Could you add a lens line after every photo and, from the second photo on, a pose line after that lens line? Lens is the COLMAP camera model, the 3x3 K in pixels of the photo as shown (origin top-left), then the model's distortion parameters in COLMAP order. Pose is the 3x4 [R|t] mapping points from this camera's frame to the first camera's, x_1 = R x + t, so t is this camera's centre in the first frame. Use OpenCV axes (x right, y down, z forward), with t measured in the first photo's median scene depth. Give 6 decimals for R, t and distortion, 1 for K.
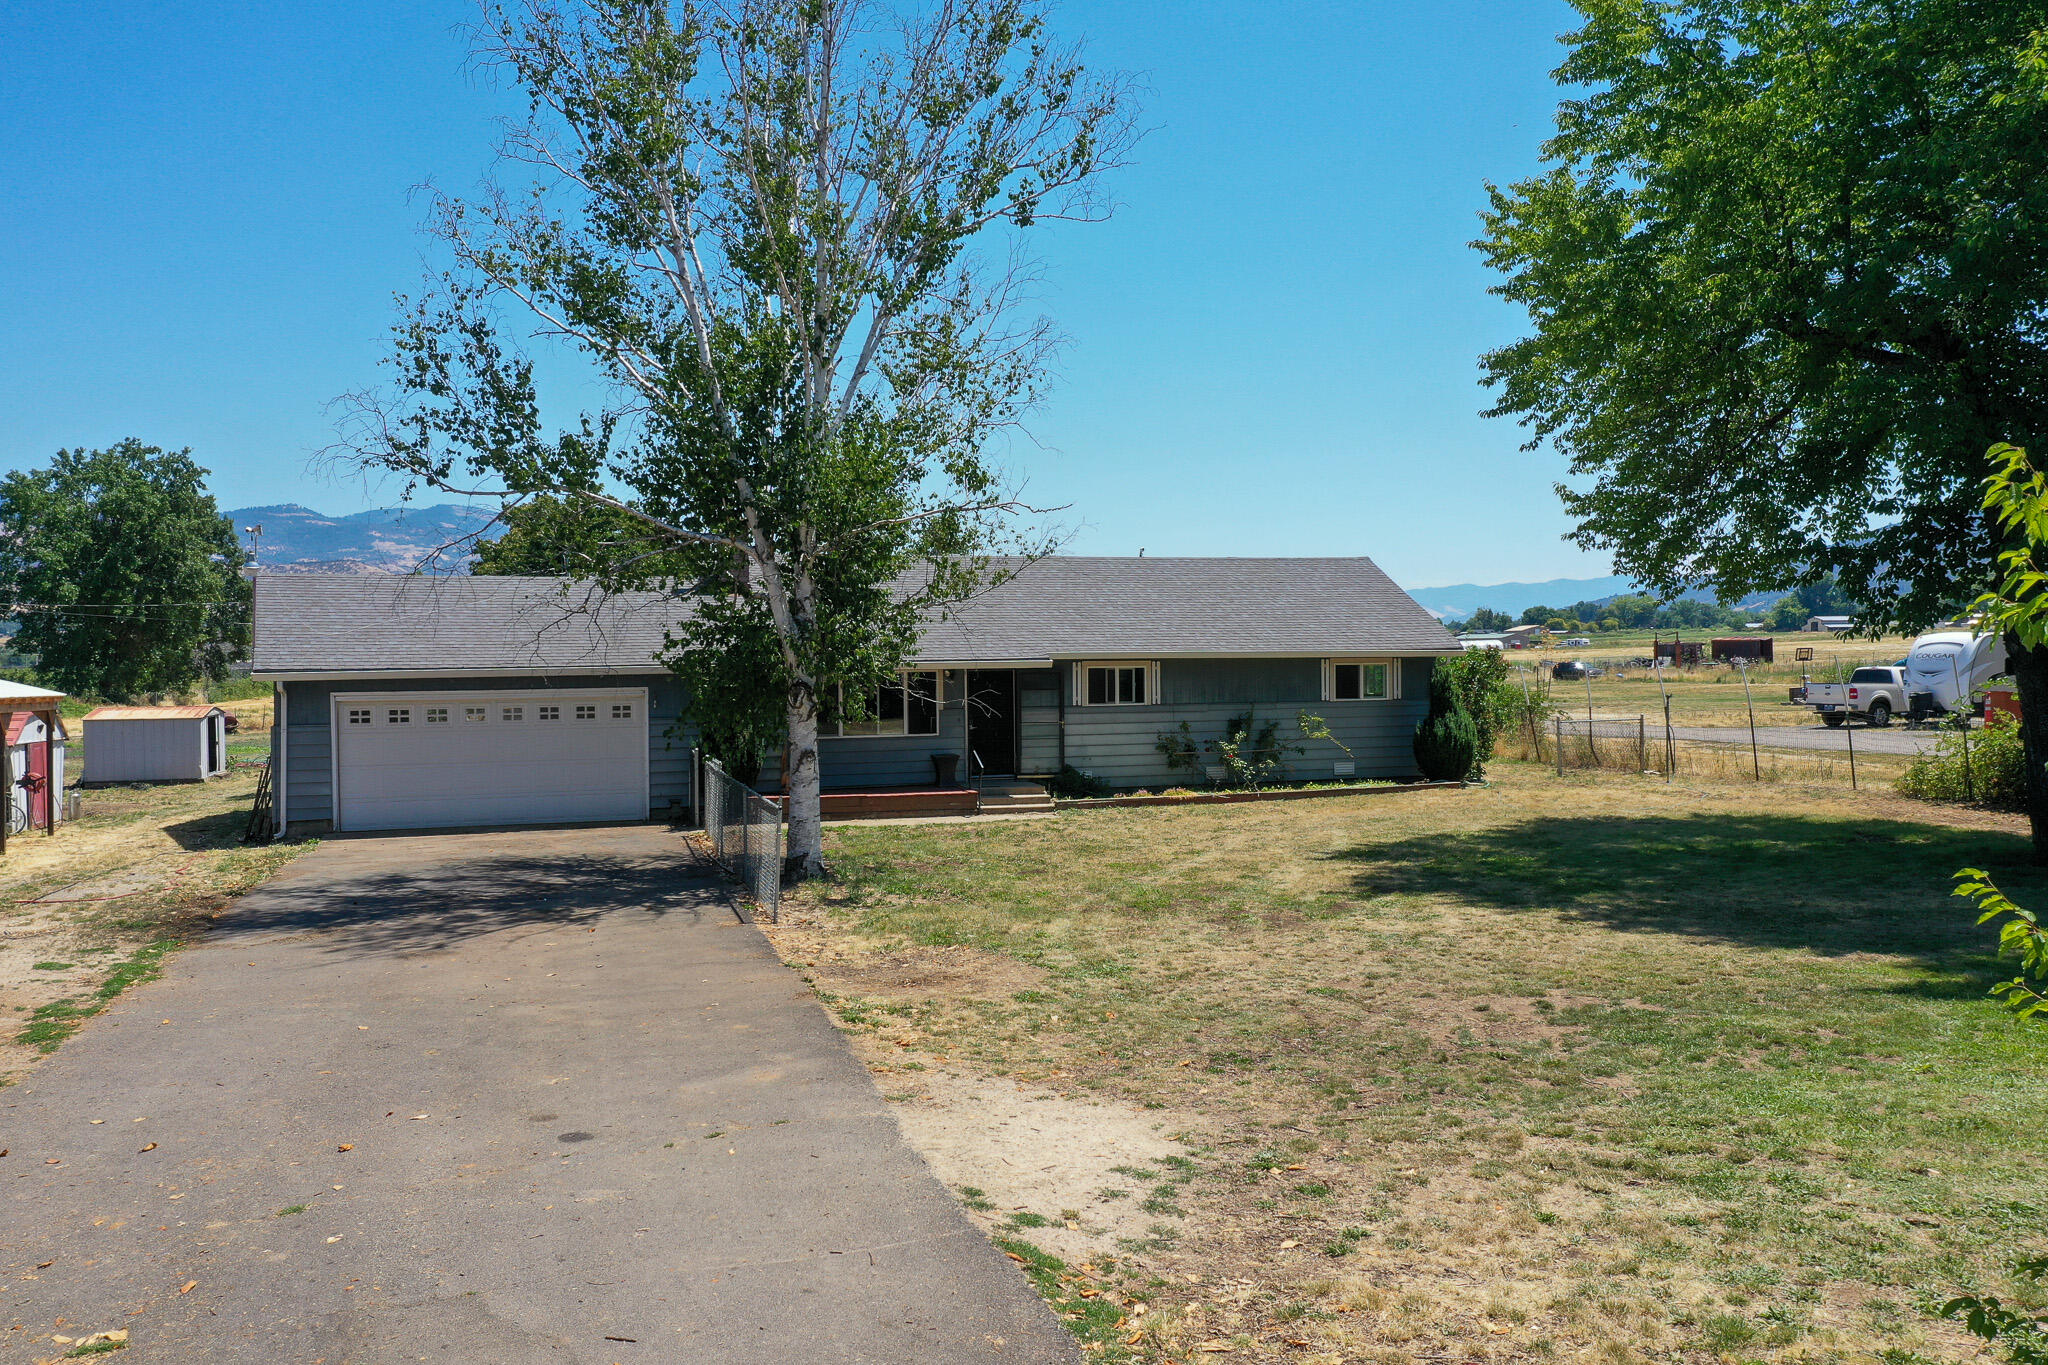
lens RADIAL K [[1648.5, 0, 1024.0], [0, 1648.5, 682.5], [0, 0, 1]] dist [0.003875, 0.002813]
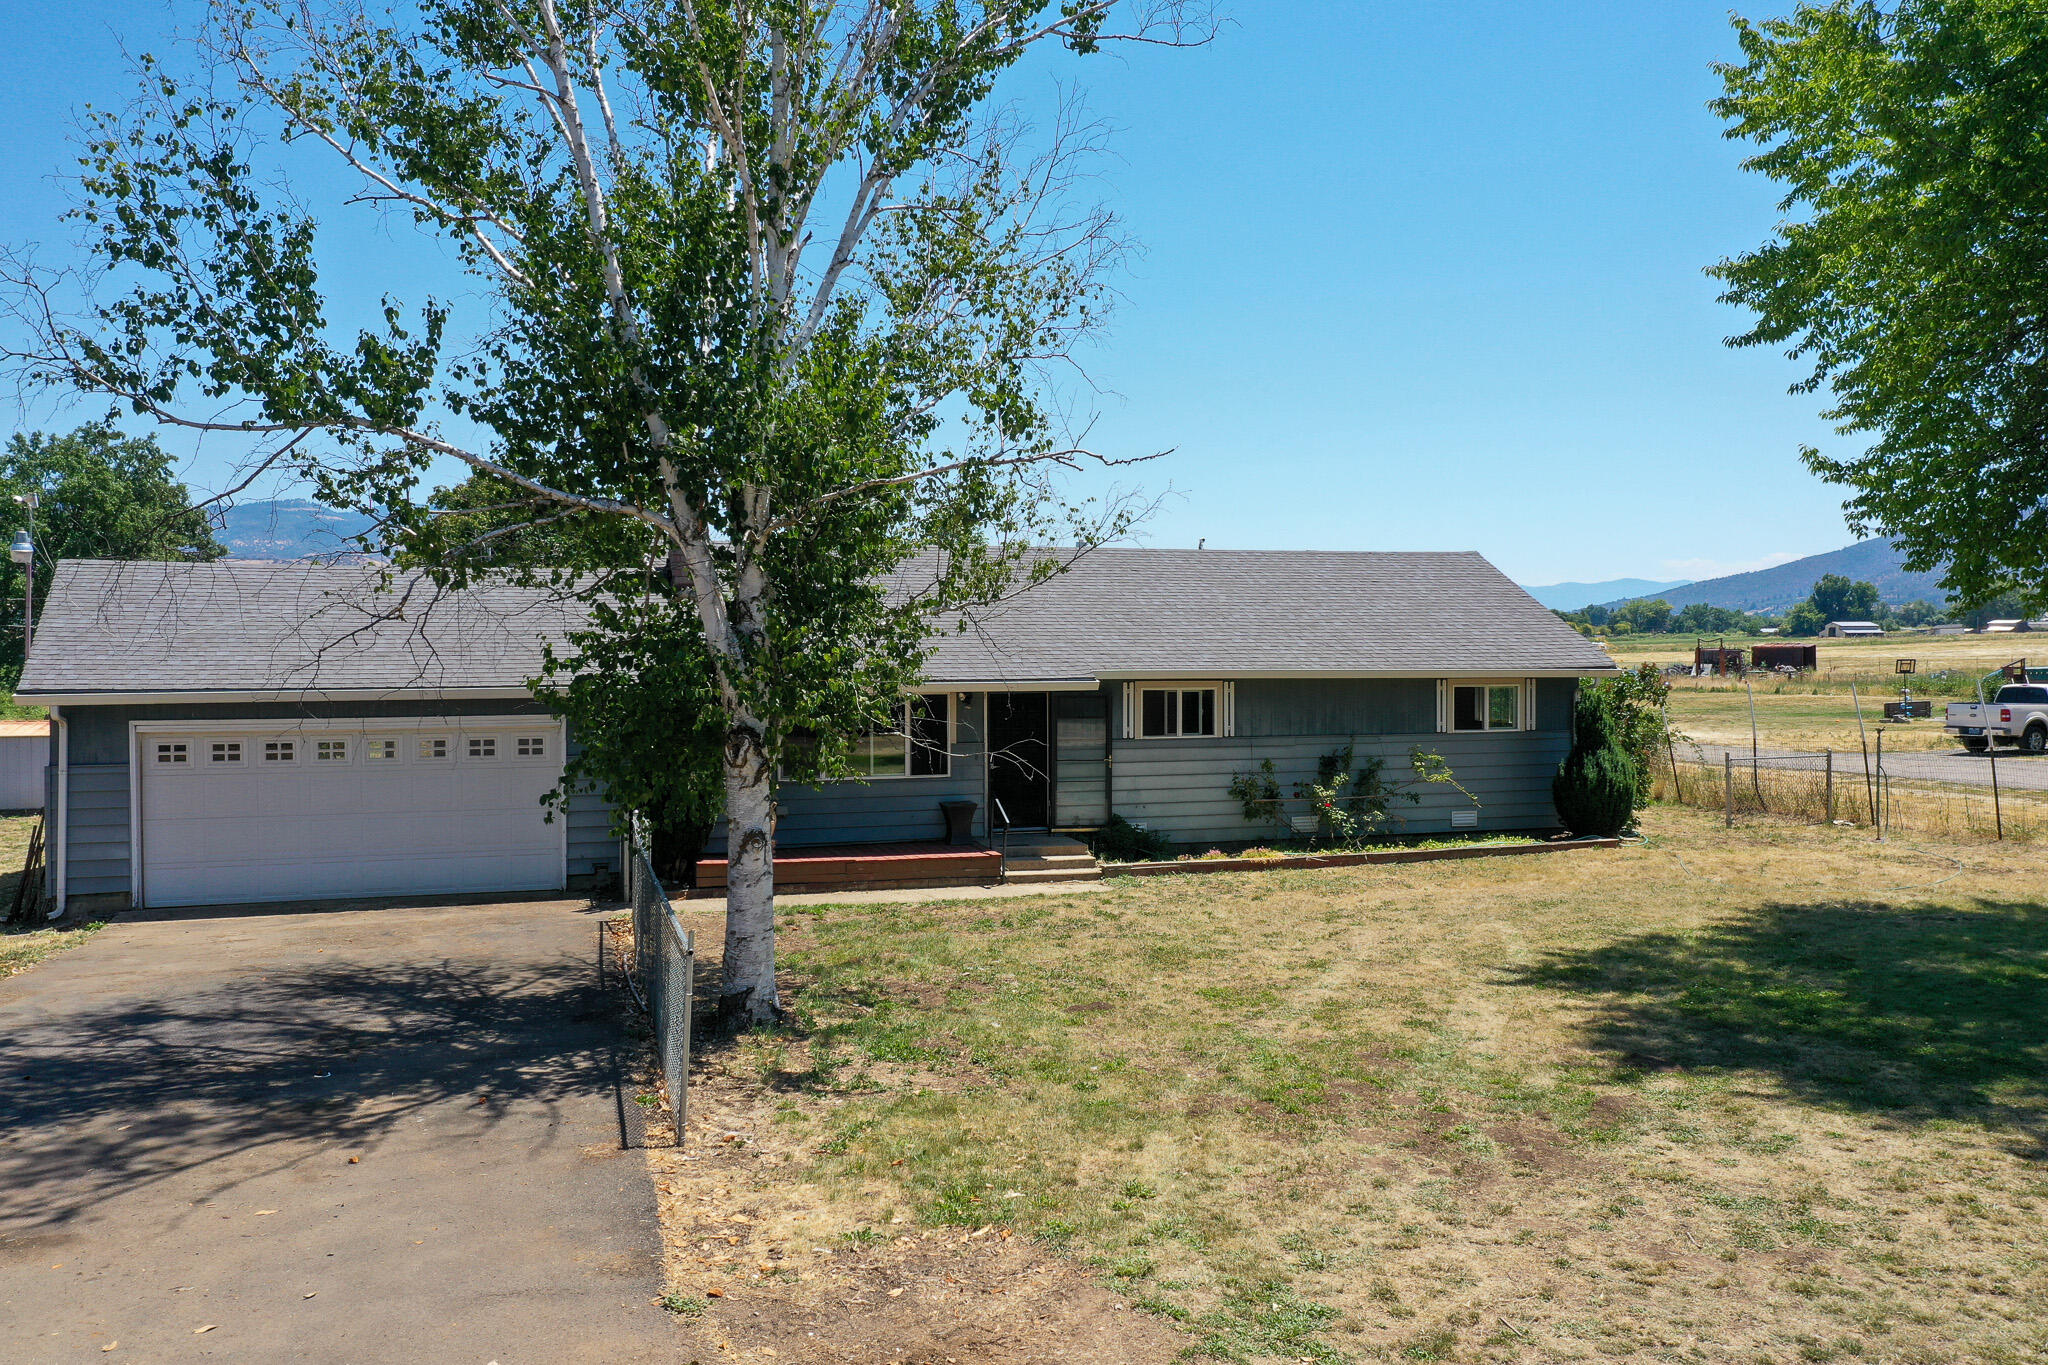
lens RADIAL K [[1648.5, 0, 1024.0], [0, 1648.5, 682.5], [0, 0, 1]] dist [0.003875, 0.002813]
pose [[0.999969, 0.007045, -0.003655, -0.018845], [-0.007044, 0.999975, 0.000338, -0.016071], [0.003657, -0.000313, 0.999993, 0.294167]]
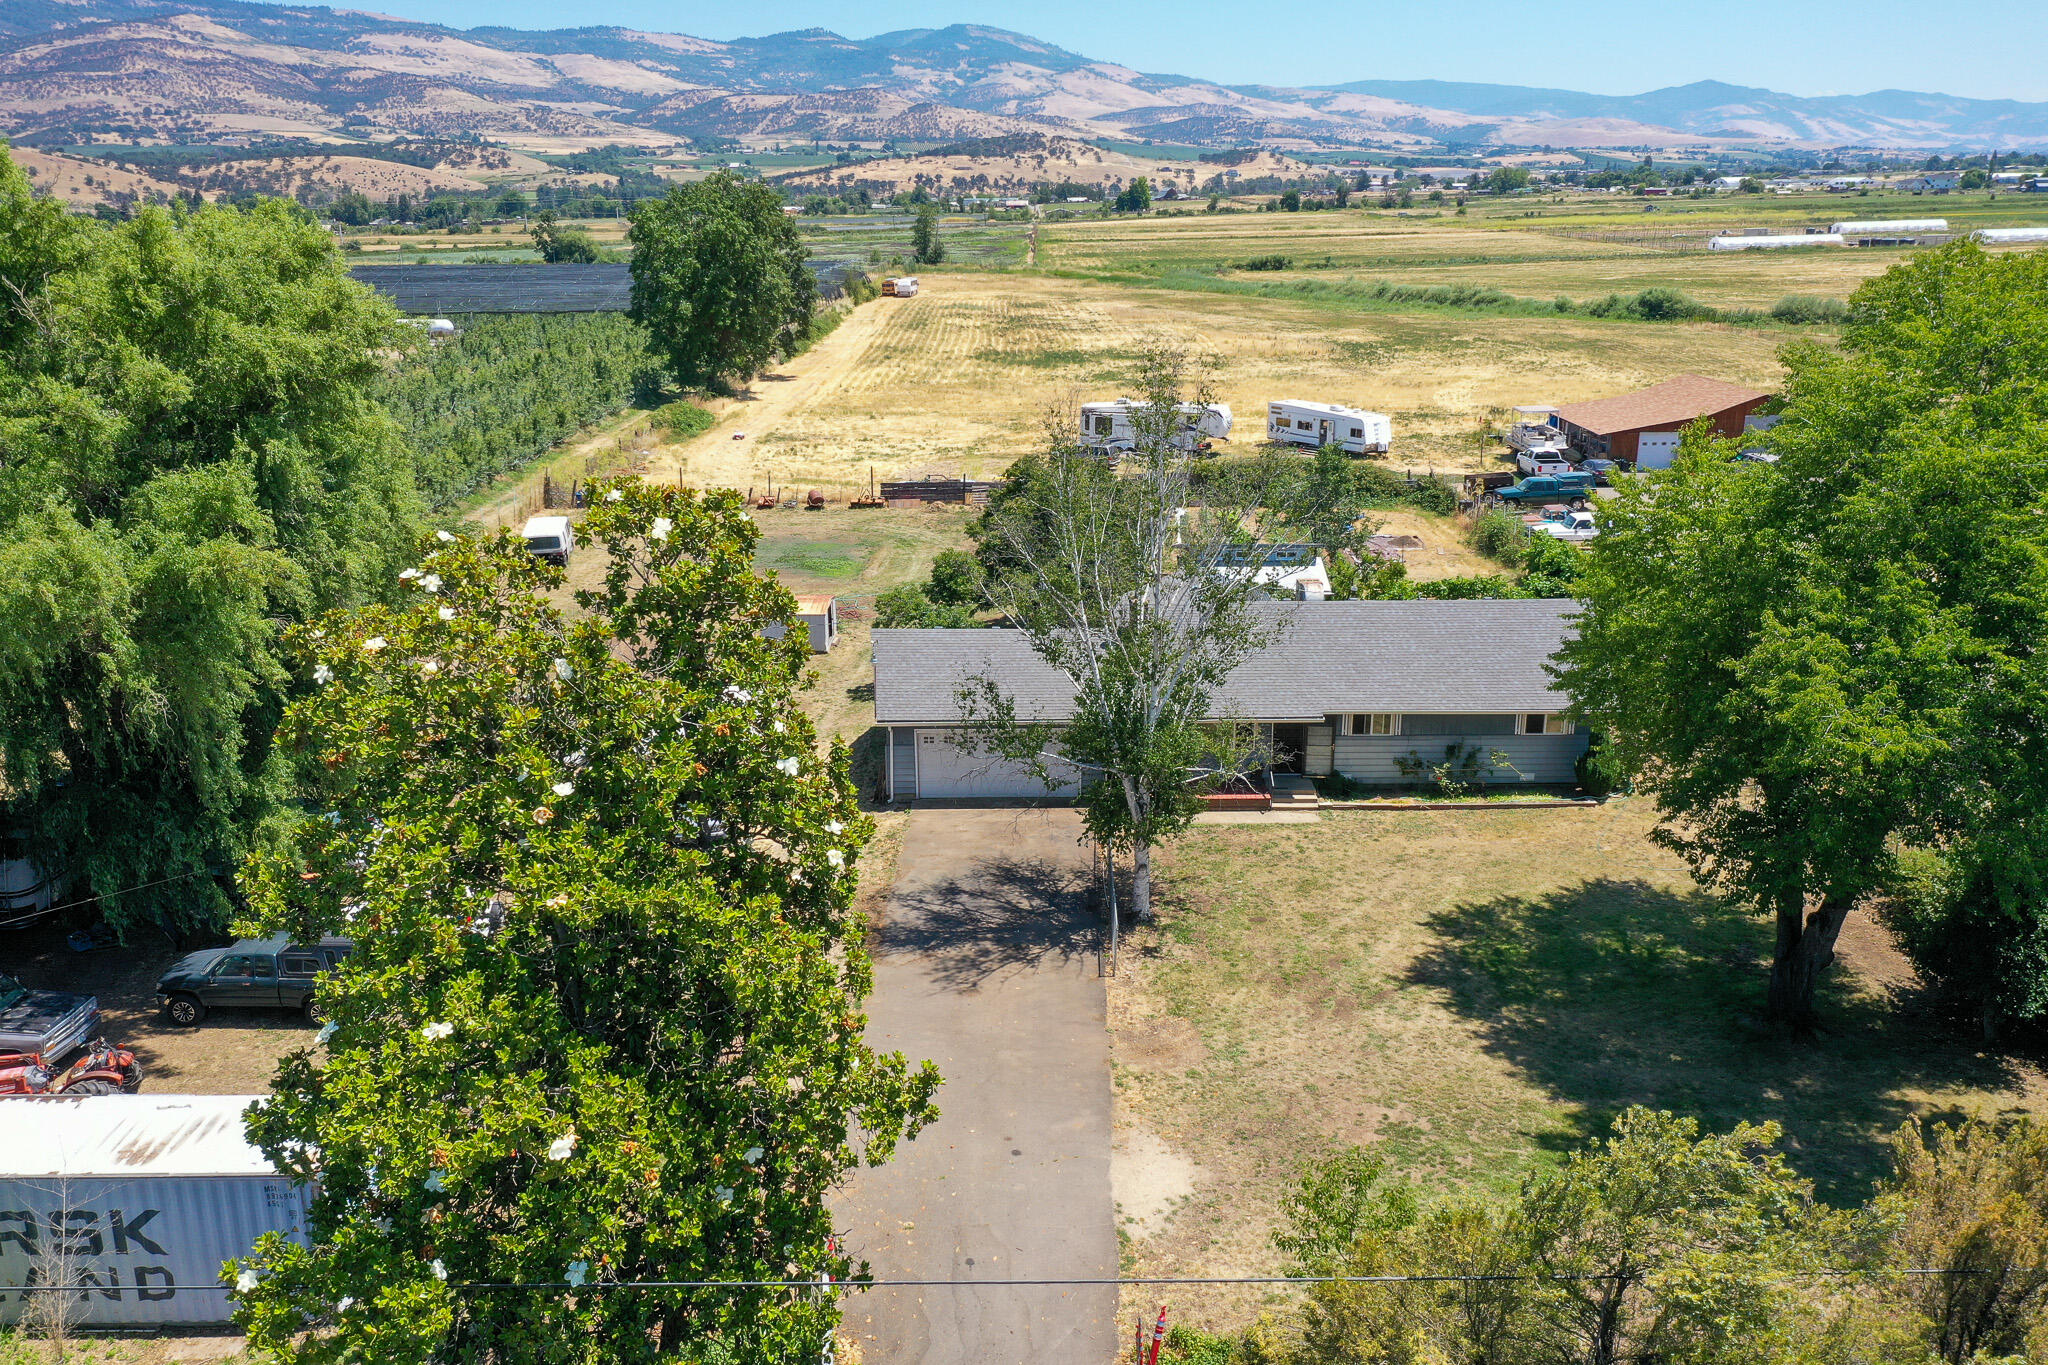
lens RADIAL K [[1624.9, 0, 989.8], [0, 1624.9, 682.5], [0, 0, 1]] dist [0.021742, -0.000683]
pose [[0.948808, 0.088107, -0.303315, 0.237525], [-0.002620, 0.962468, 0.271381, -0.612963], [0.315841, -0.256694, 0.913429, -0.713951]]
